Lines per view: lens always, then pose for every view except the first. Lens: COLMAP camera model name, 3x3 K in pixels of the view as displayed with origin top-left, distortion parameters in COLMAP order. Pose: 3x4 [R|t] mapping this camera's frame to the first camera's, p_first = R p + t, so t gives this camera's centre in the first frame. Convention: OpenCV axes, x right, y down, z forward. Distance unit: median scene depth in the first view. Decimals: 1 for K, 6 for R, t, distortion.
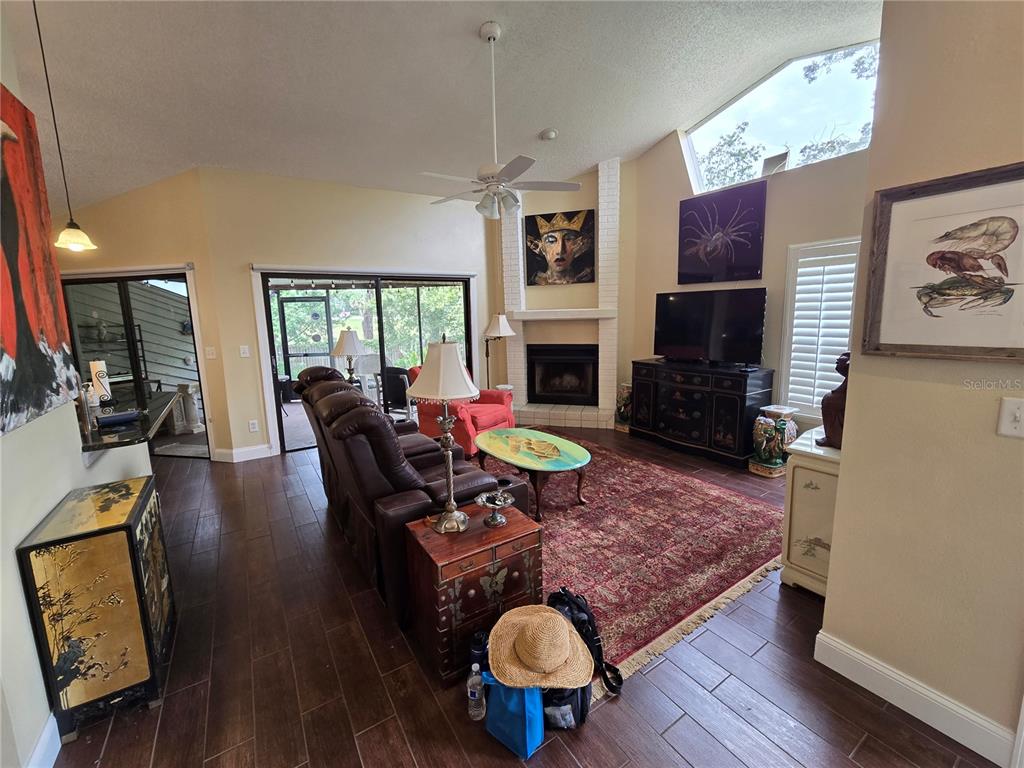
lens RADIAL K [[424.9, 0, 509.8], [0, 424.9, 374.8], [0, 0, 1]] dist [-0.002202, -0.000010]
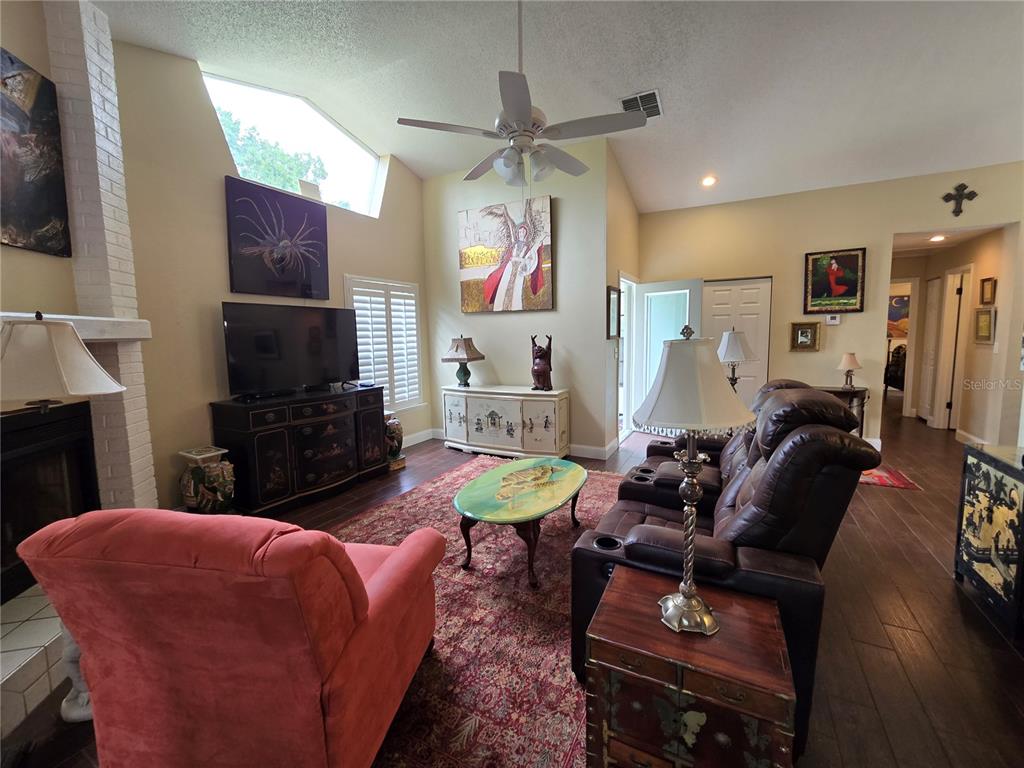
lens RADIAL K [[424.9, 0, 510.3], [0, 424.9, 376.6], [0, 0, 1]] dist [-0.002202, -0.000010]
pose [[-0.484775, -0.056889, 0.872787, -0.515646], [0.155894, 0.976284, 0.150223, -0.126986], [-0.860634, 0.208886, -0.464409, 1.104282]]
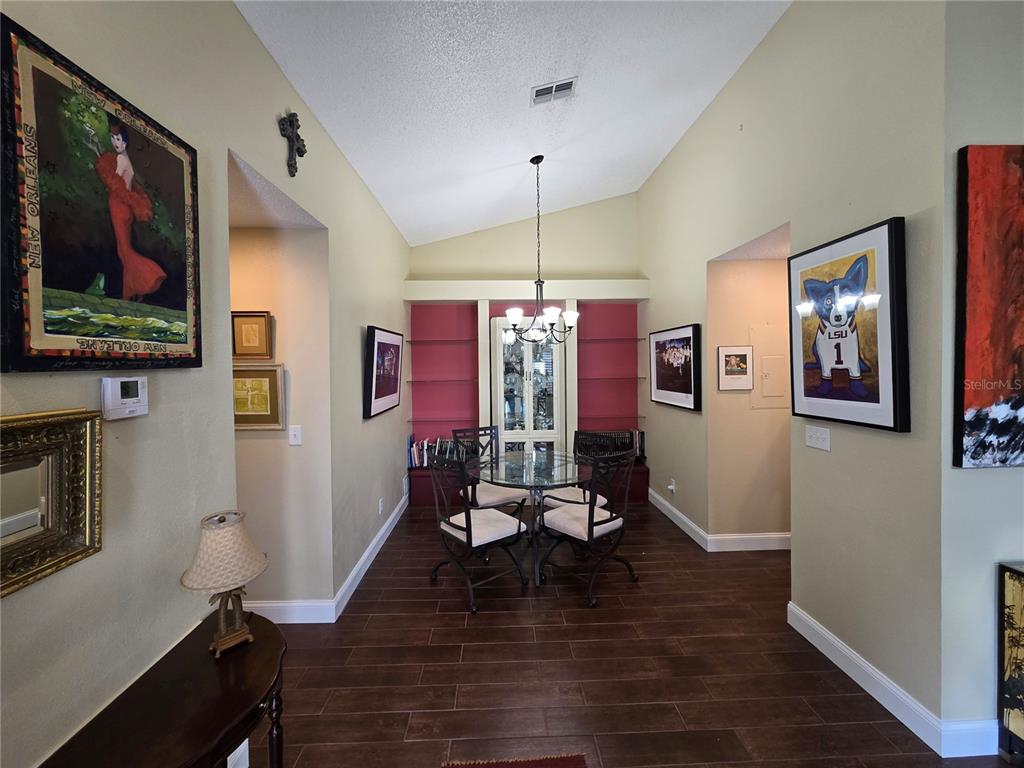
lens RADIAL K [[424.9, 0, 506.7], [0, 424.9, 365.8], [0, 0, 1]] dist [-0.002202, -0.000010]
pose [[-0.513894, 0.029627, -0.857342, 0.181171], [-0.103349, 0.989986, 0.096159, -0.036900], [0.851606, 0.138021, -0.505686, 0.111076]]
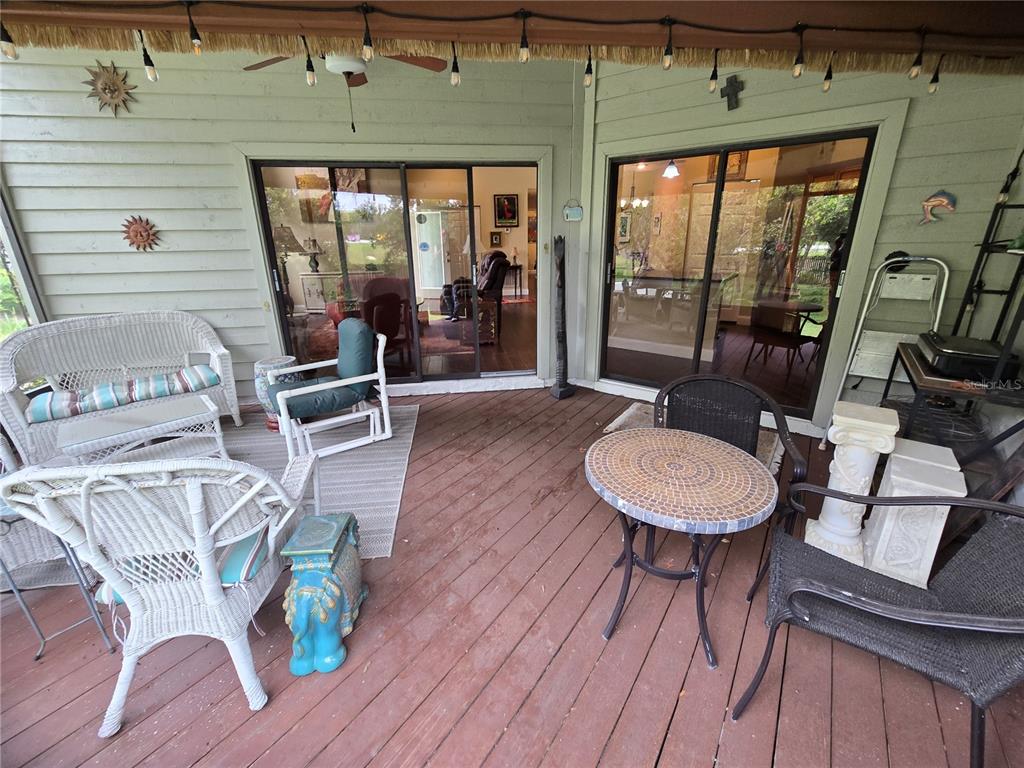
lens RADIAL K [[424.9, 0, 511.4], [0, 424.9, 384.6], [0, 0, 1]] dist [-0.002202, -0.000010]
pose [[-0.906185, -0.104345, 0.409805, -0.999828], [0.094921, 0.894161, 0.437568, -0.232576], [-0.412090, 0.435417, -0.800371, 2.026628]]
